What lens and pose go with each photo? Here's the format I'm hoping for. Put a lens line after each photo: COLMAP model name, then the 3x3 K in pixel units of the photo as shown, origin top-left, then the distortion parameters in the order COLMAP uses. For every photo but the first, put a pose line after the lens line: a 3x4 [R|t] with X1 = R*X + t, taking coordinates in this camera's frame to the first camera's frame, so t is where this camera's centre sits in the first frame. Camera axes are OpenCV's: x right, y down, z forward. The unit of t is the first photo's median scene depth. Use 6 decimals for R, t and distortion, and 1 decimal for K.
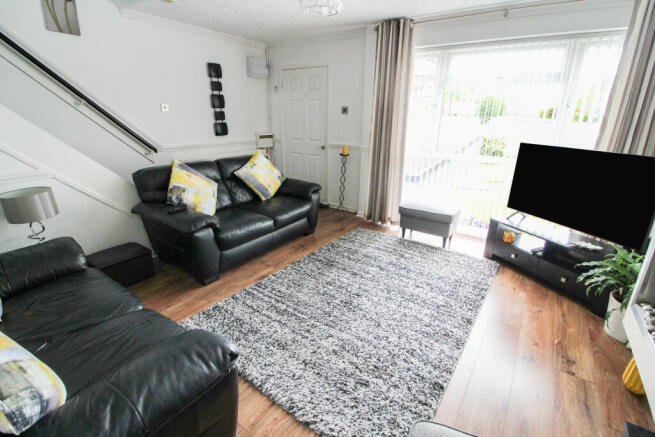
lens RADIAL K [[302.1, 0, 333.0], [0, 302.1, 214.6], [0, 0, 1]] dist [-0.001772, -0.015945]
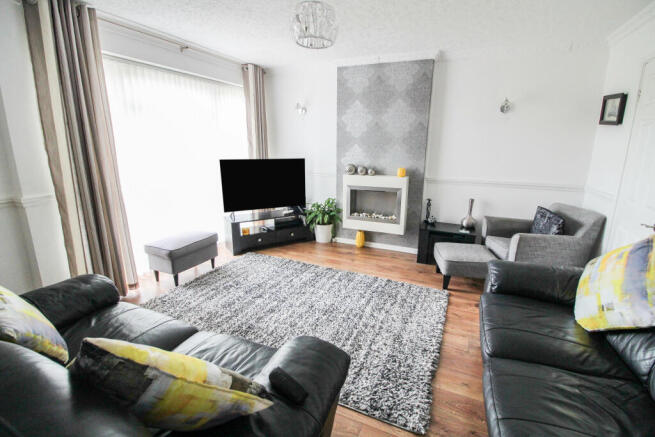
lens RADIAL K [[302.1, 0, 333.0], [0, 302.1, 214.6], [0, 0, 1]] dist [-0.001772, -0.015945]
pose [[-0.195913, -0.248938, 0.948498, -0.784506], [0.299239, 0.905931, 0.299574, -0.294735], [-0.933849, 0.342518, -0.102992, 0.845894]]
